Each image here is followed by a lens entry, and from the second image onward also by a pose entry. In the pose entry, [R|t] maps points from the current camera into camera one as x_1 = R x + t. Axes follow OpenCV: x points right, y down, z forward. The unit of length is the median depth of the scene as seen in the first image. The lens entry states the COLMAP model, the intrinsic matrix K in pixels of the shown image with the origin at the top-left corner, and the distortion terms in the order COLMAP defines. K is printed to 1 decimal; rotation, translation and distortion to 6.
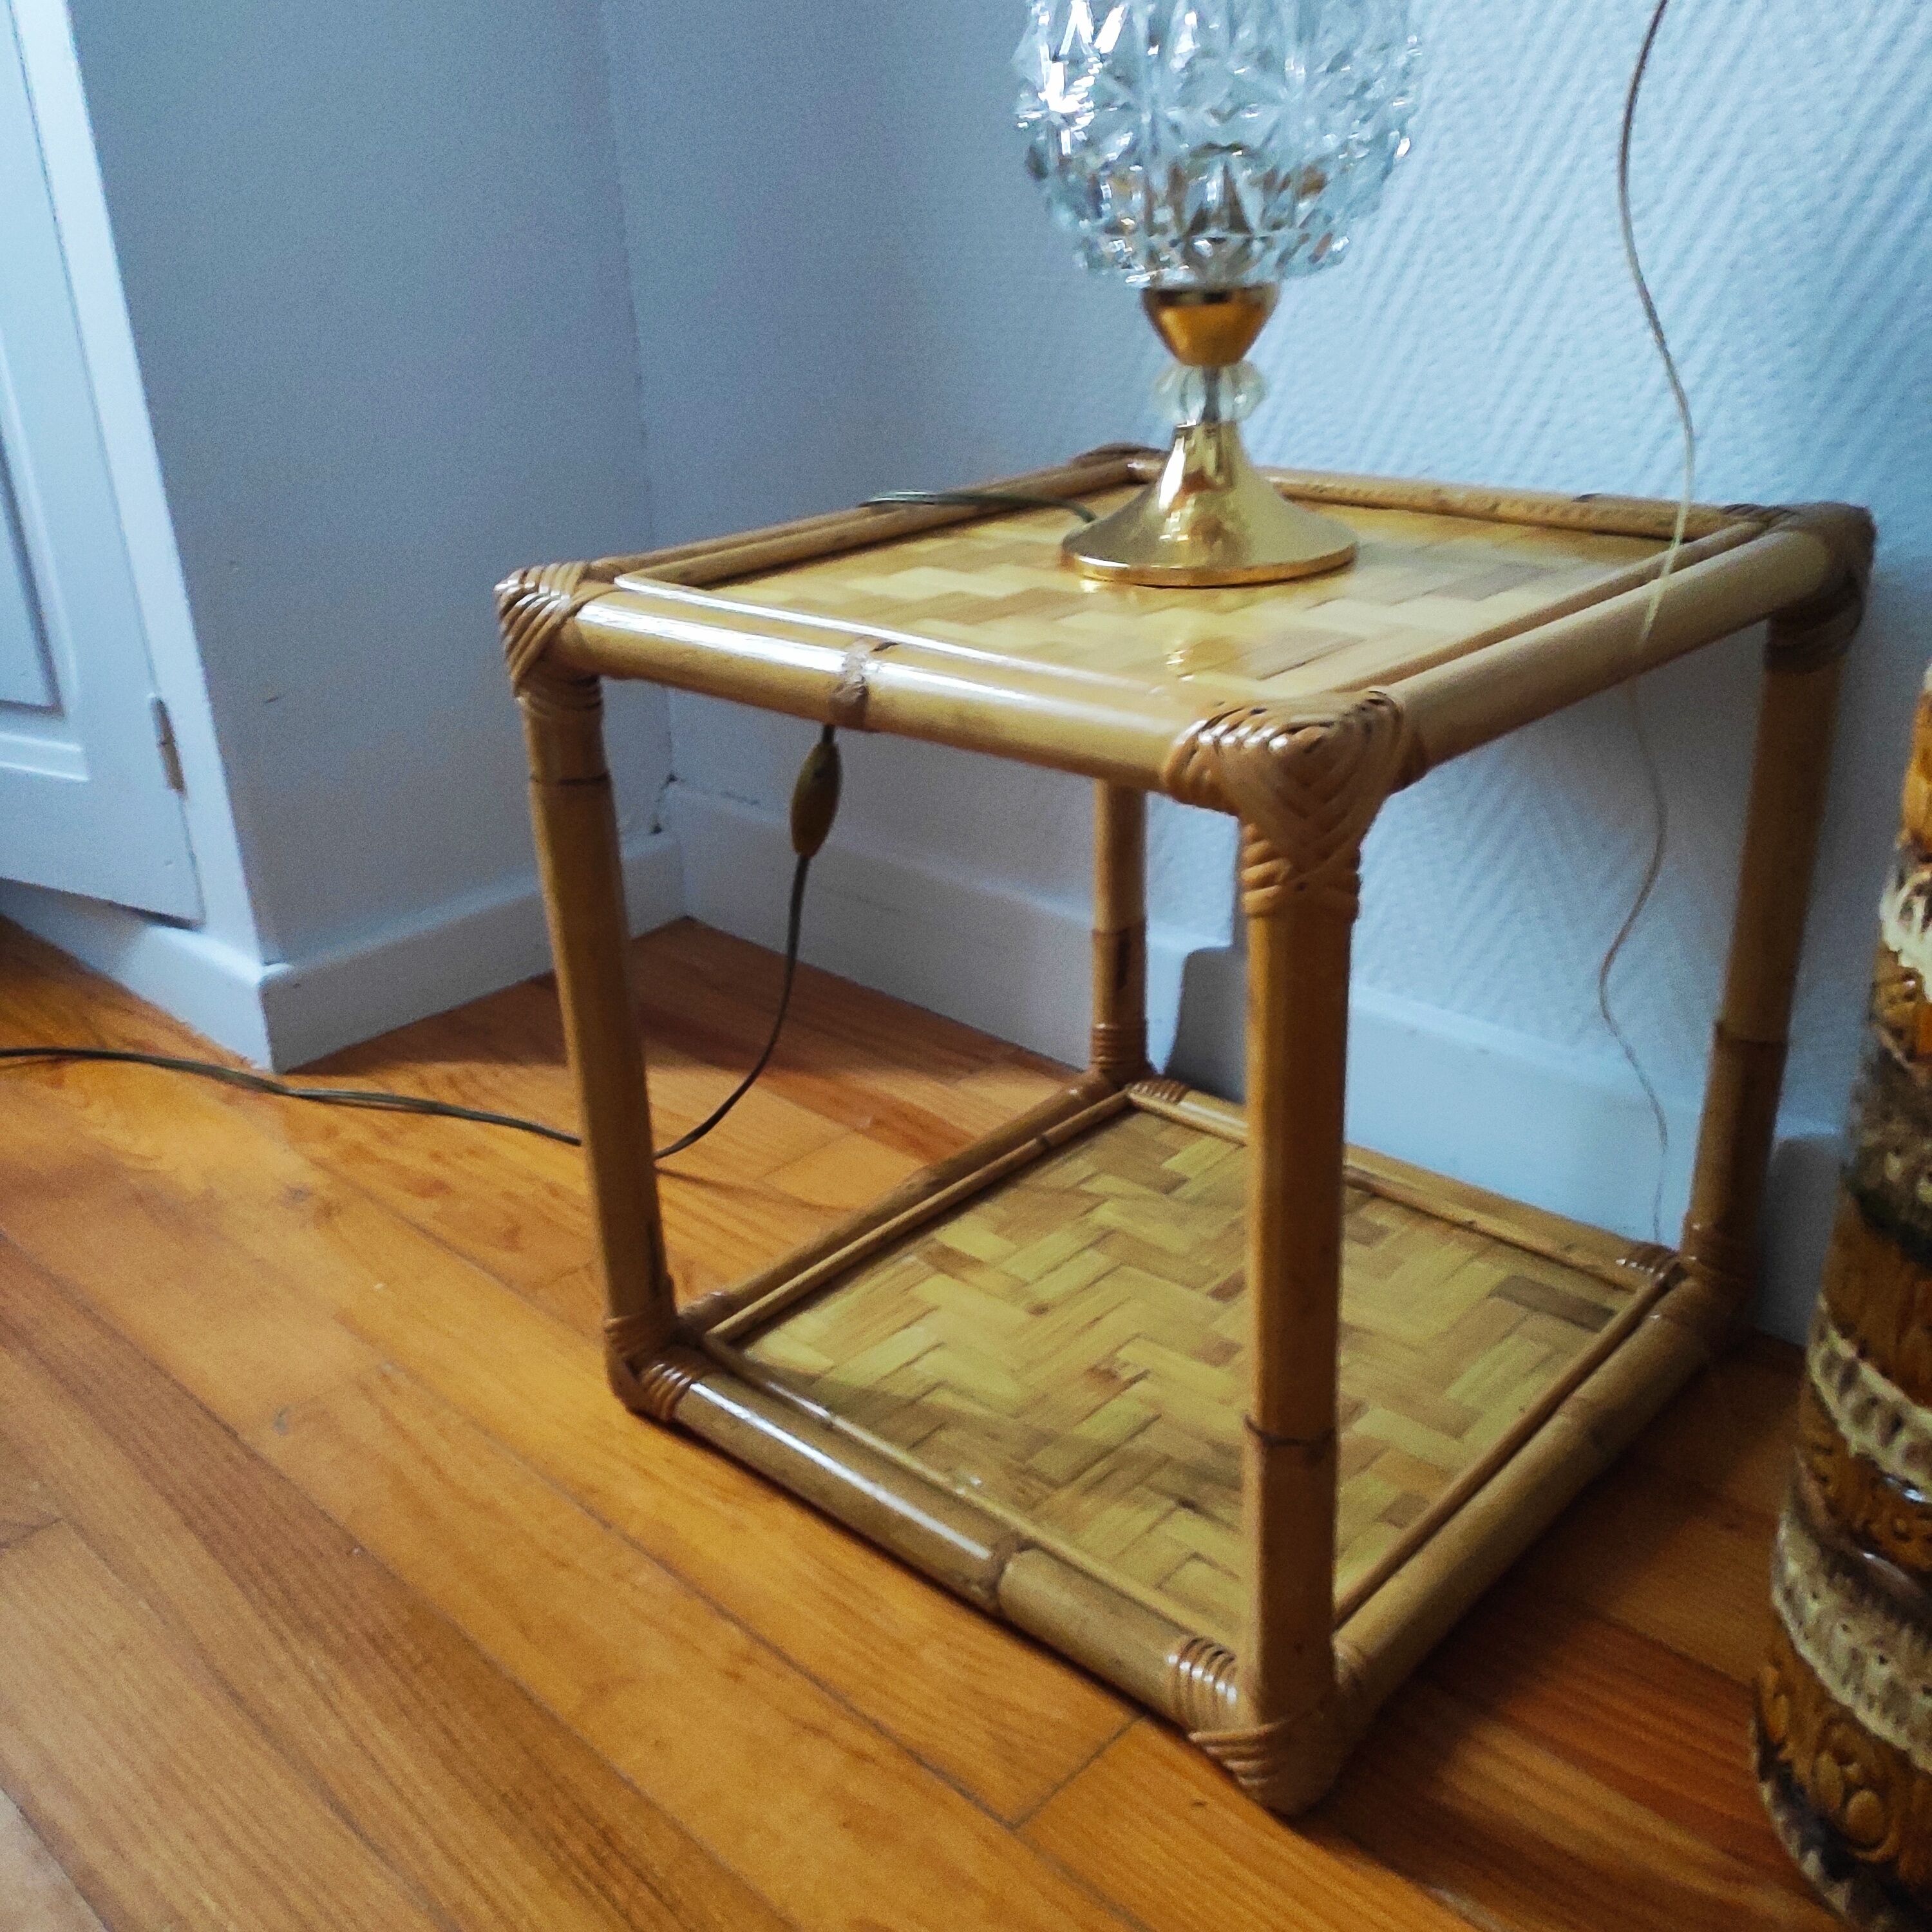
lens RADIAL K [[1902.5, 0, 962.3], [0, 1902.5, 963.8], [0, 0, 1]] dist [0.062171, -0.062738]
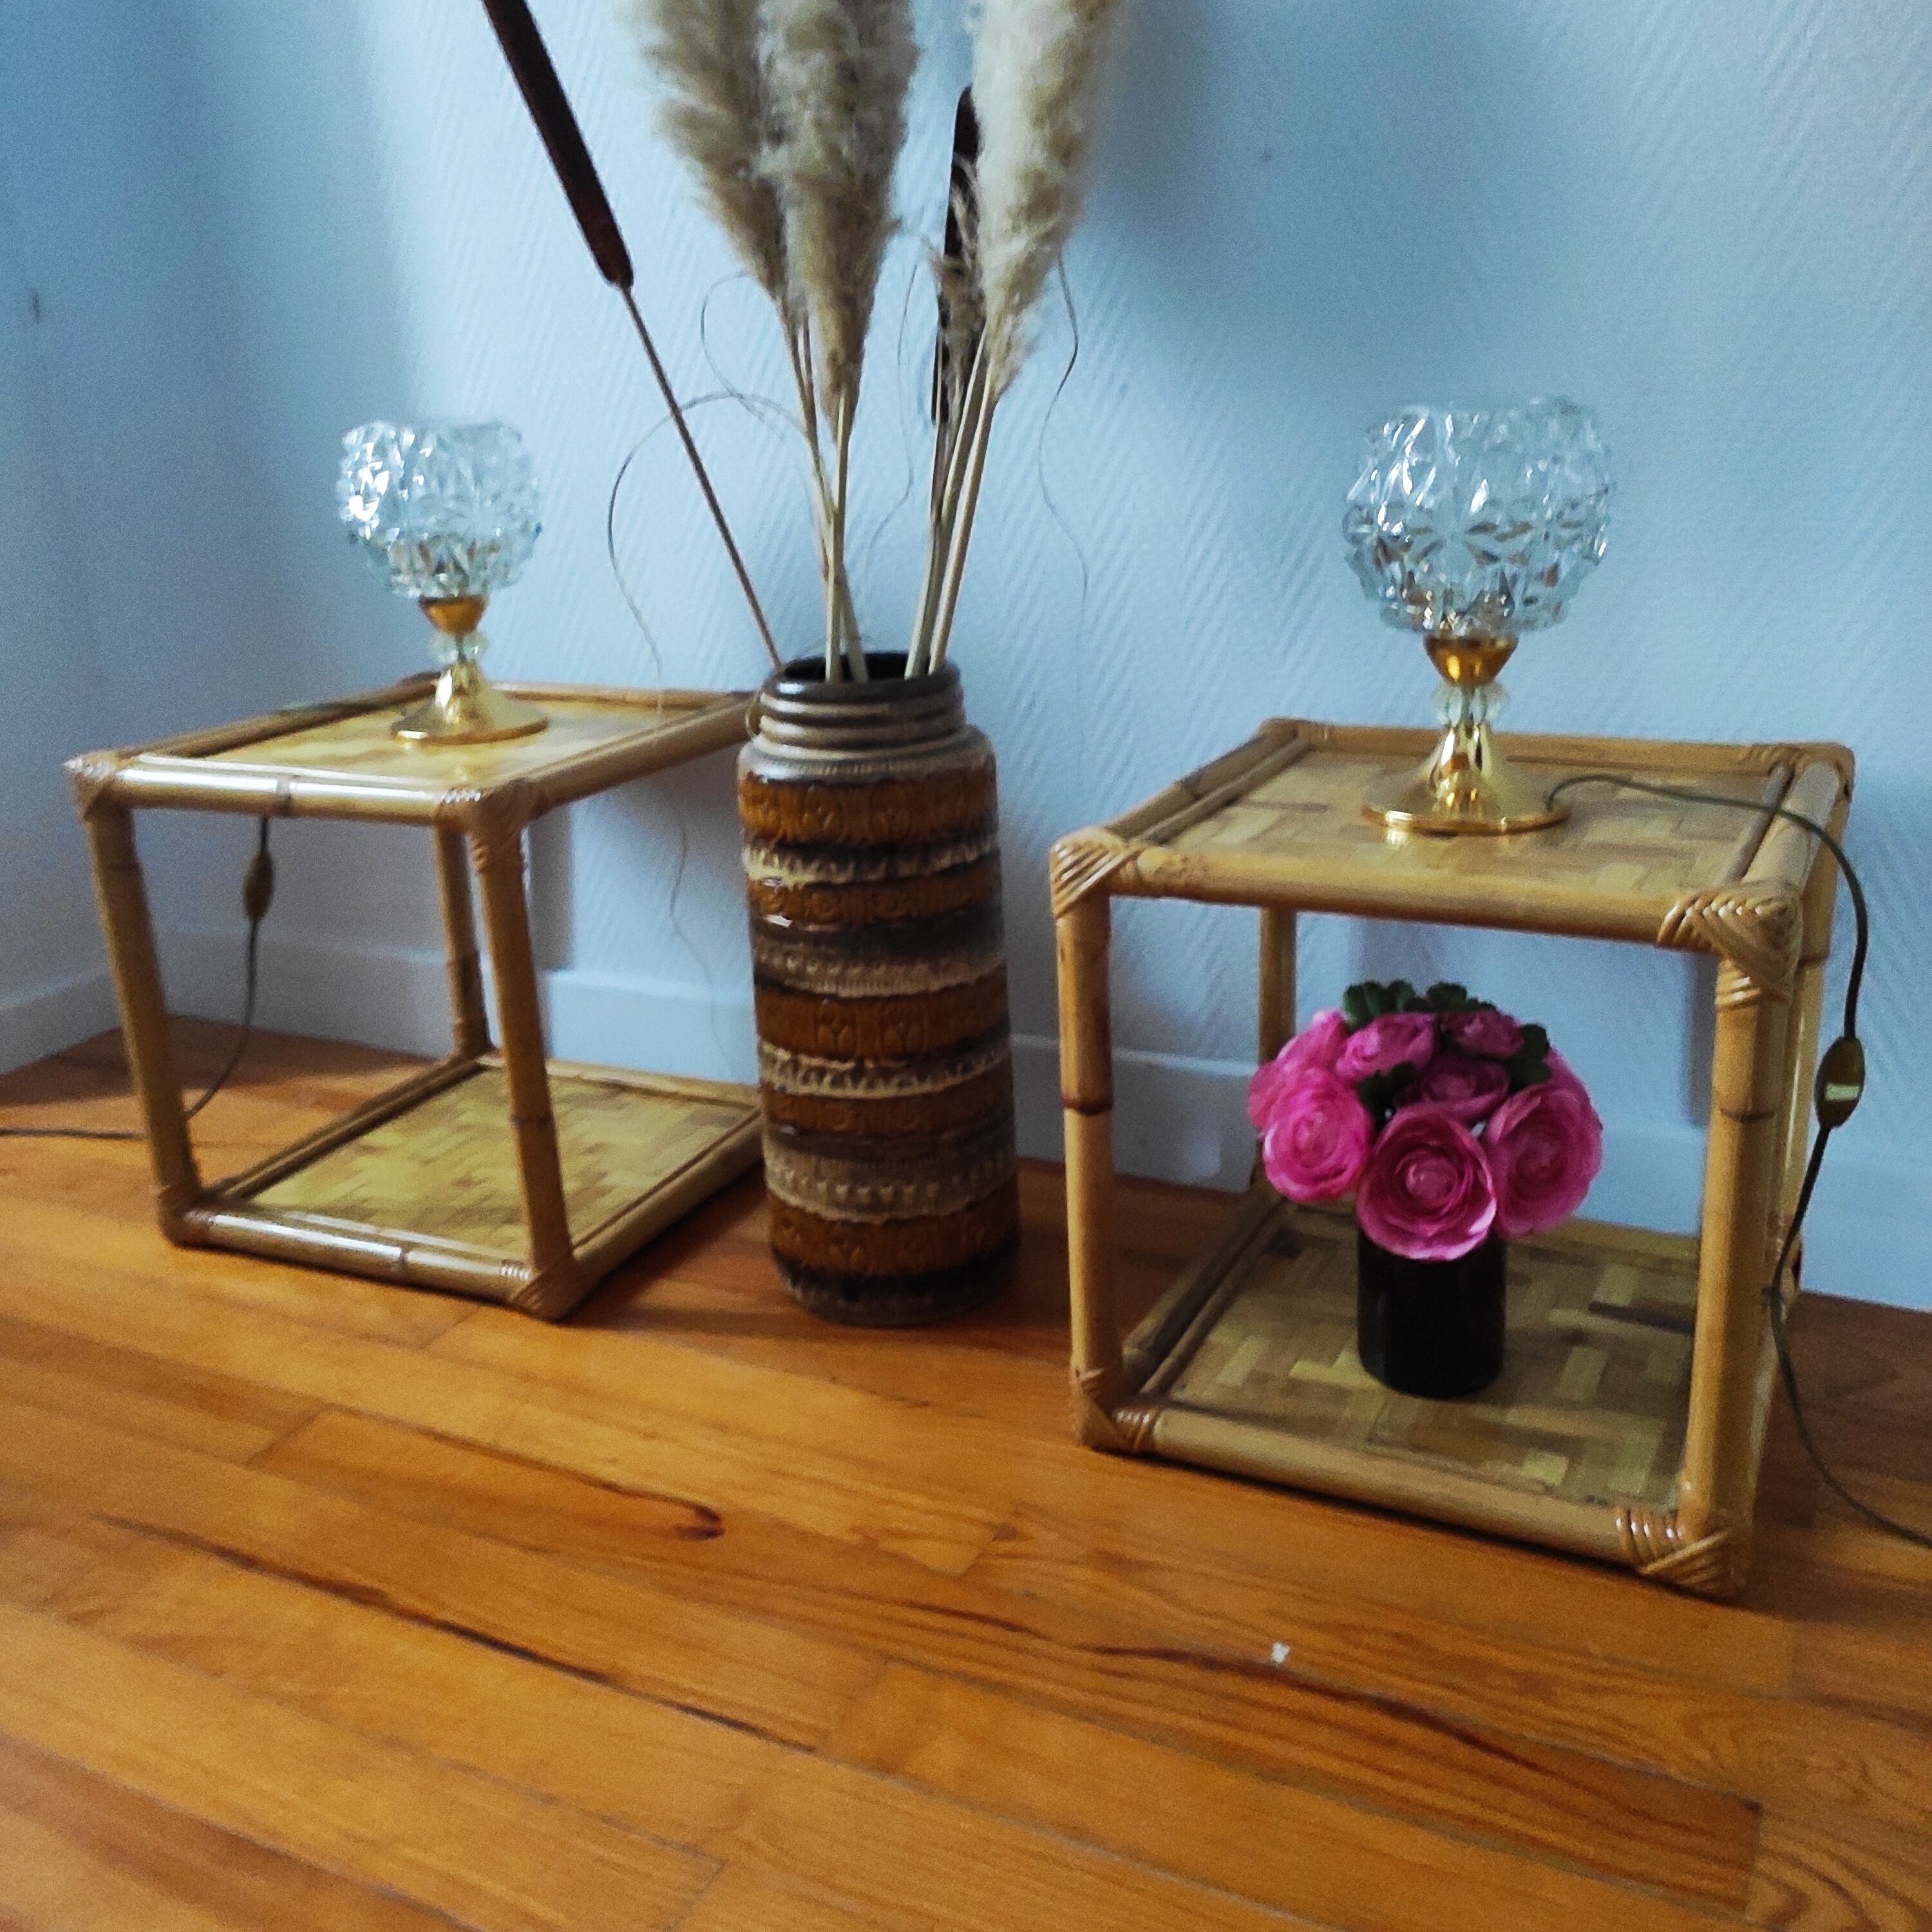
lens RADIAL K [[1915.0, 0, 966.6], [0, 1915.0, 960.4], [0, 0, 1]] dist [0.057219, -0.042363]
pose [[0.952291, -0.091837, 0.291045, 0.020149], [0.121317, 0.988978, -0.084882, 0.246661], [-0.280041, 0.116141, 0.952937, -0.972719]]
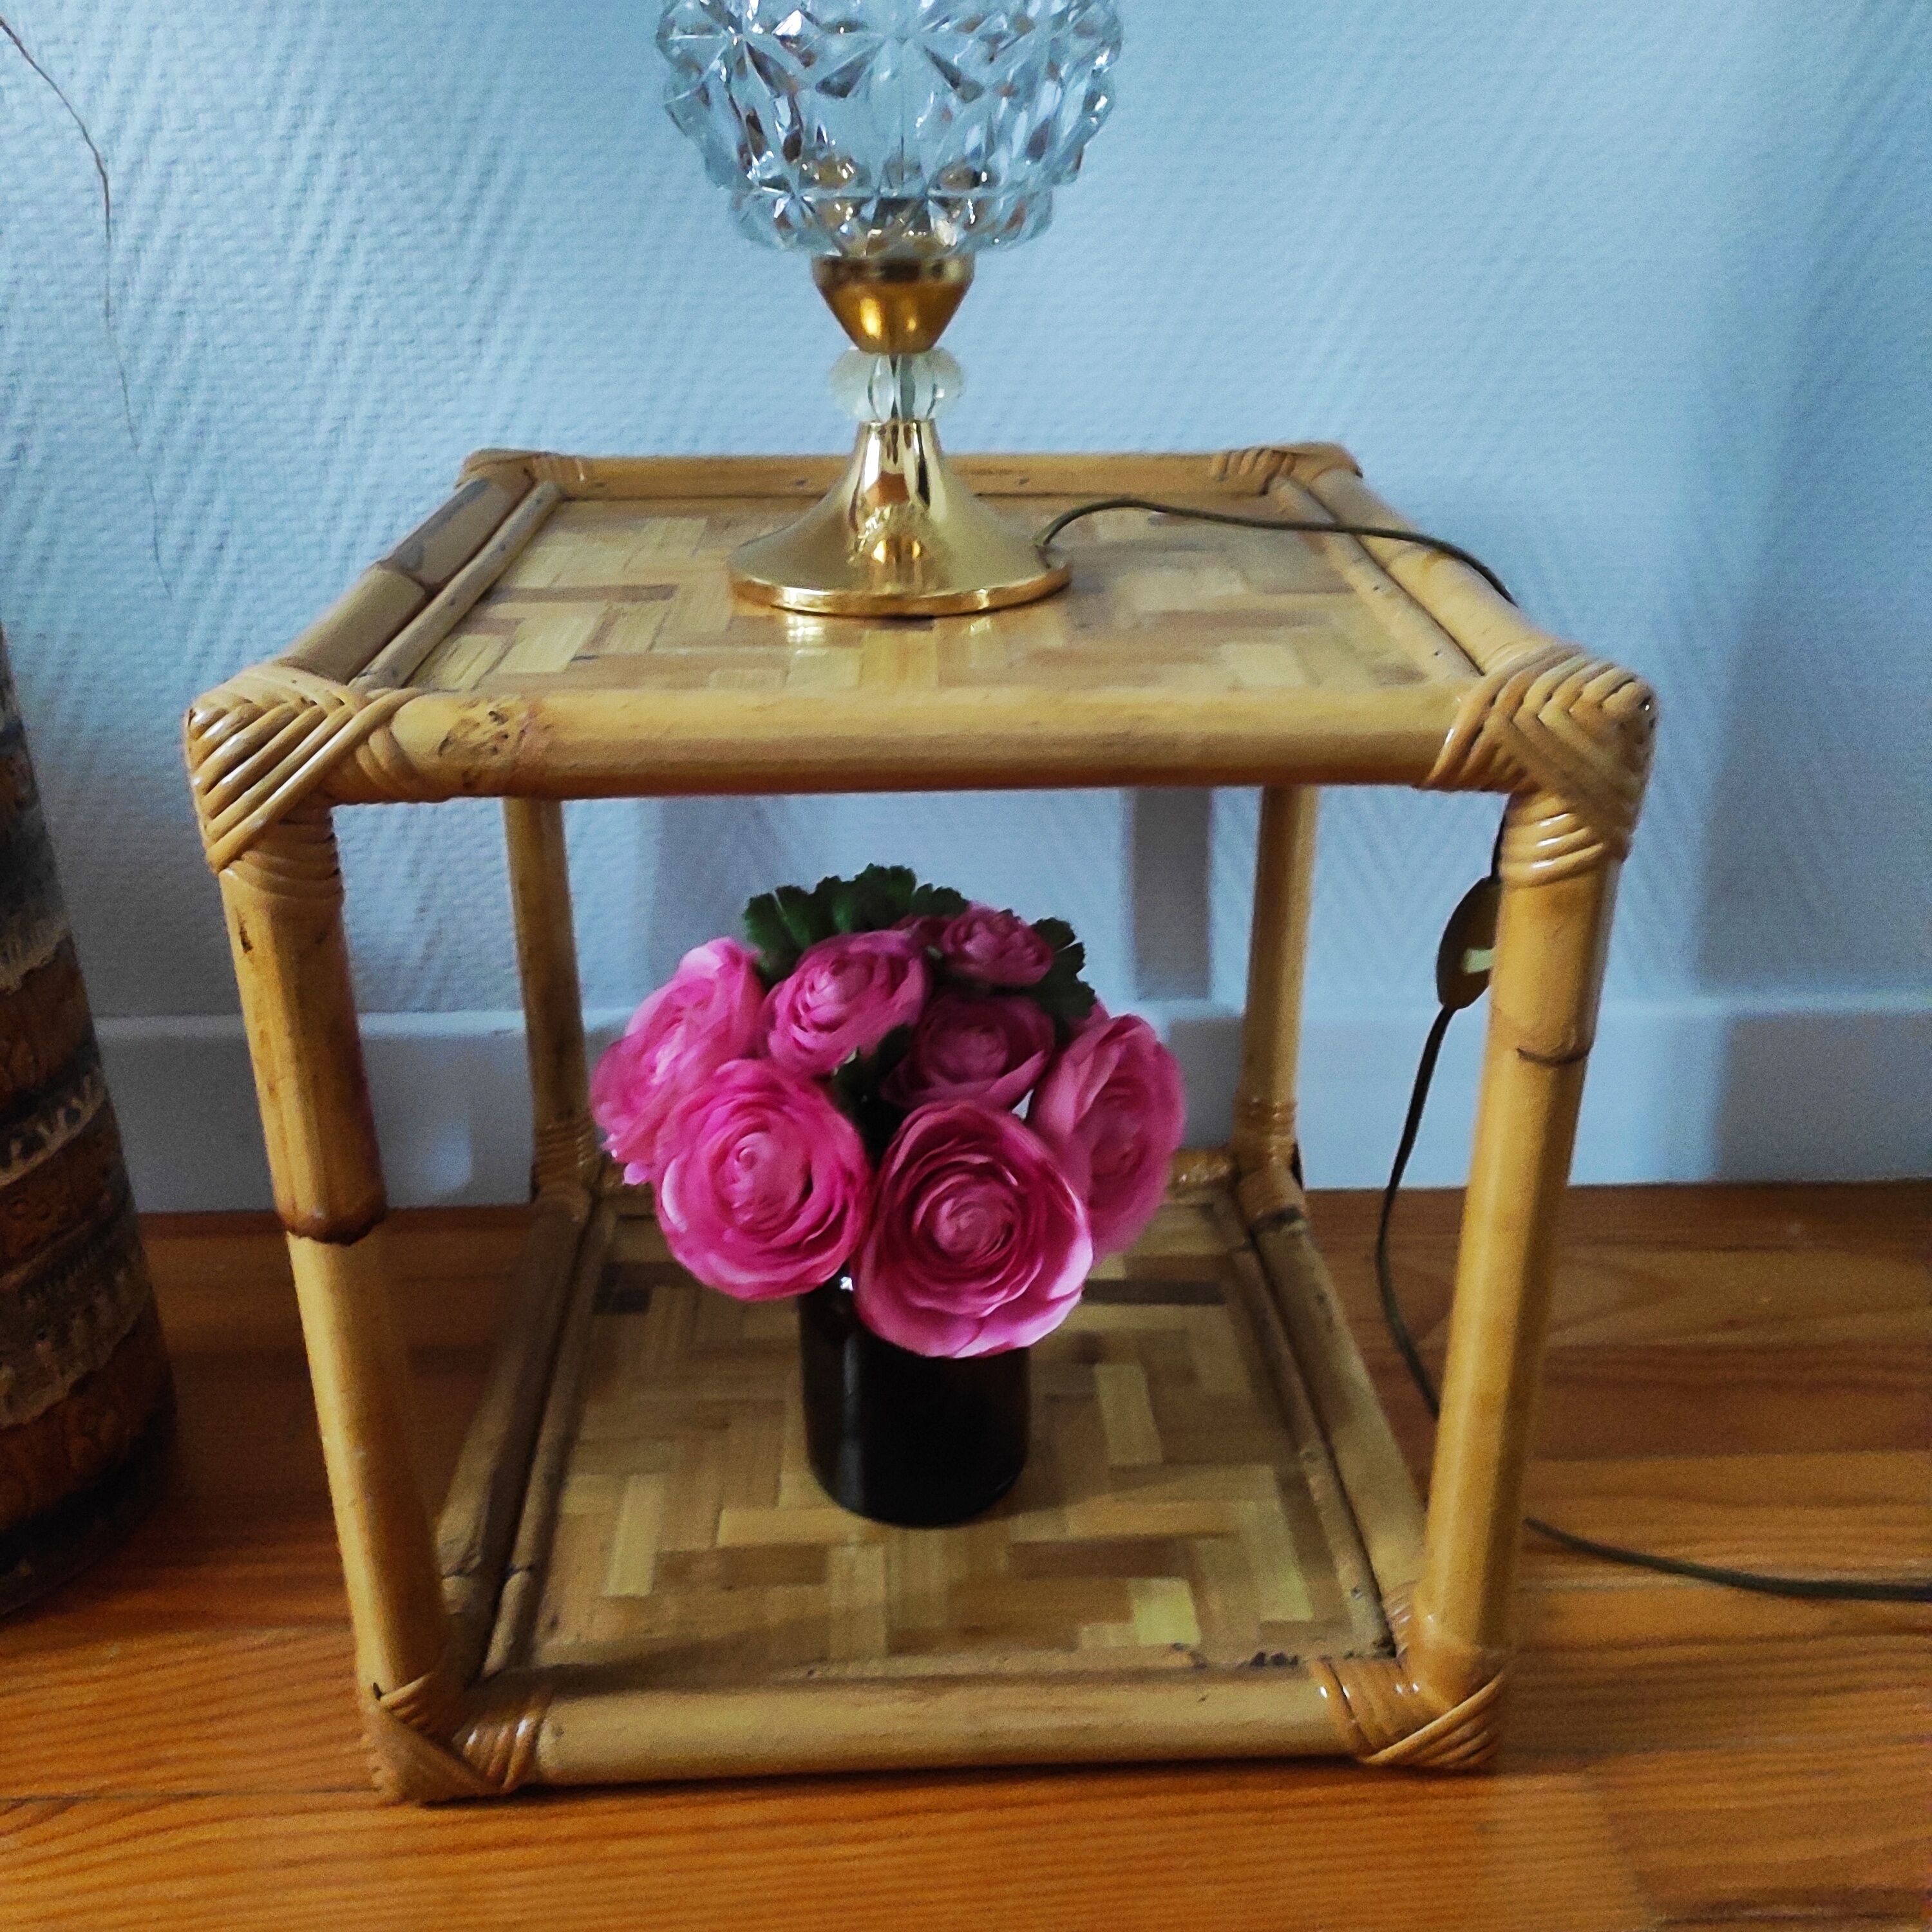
lens RADIAL K [[1915.0, 0, 966.6], [0, 1915.0, 960.4], [0, 0, 1]] dist [0.057219, -0.042363]
pose [[0.680438, -0.265652, 0.682959, 0.209111], [0.262355, 0.958514, 0.111448, 0.128473], [-0.684232, 0.103344, 0.721905, -0.302728]]
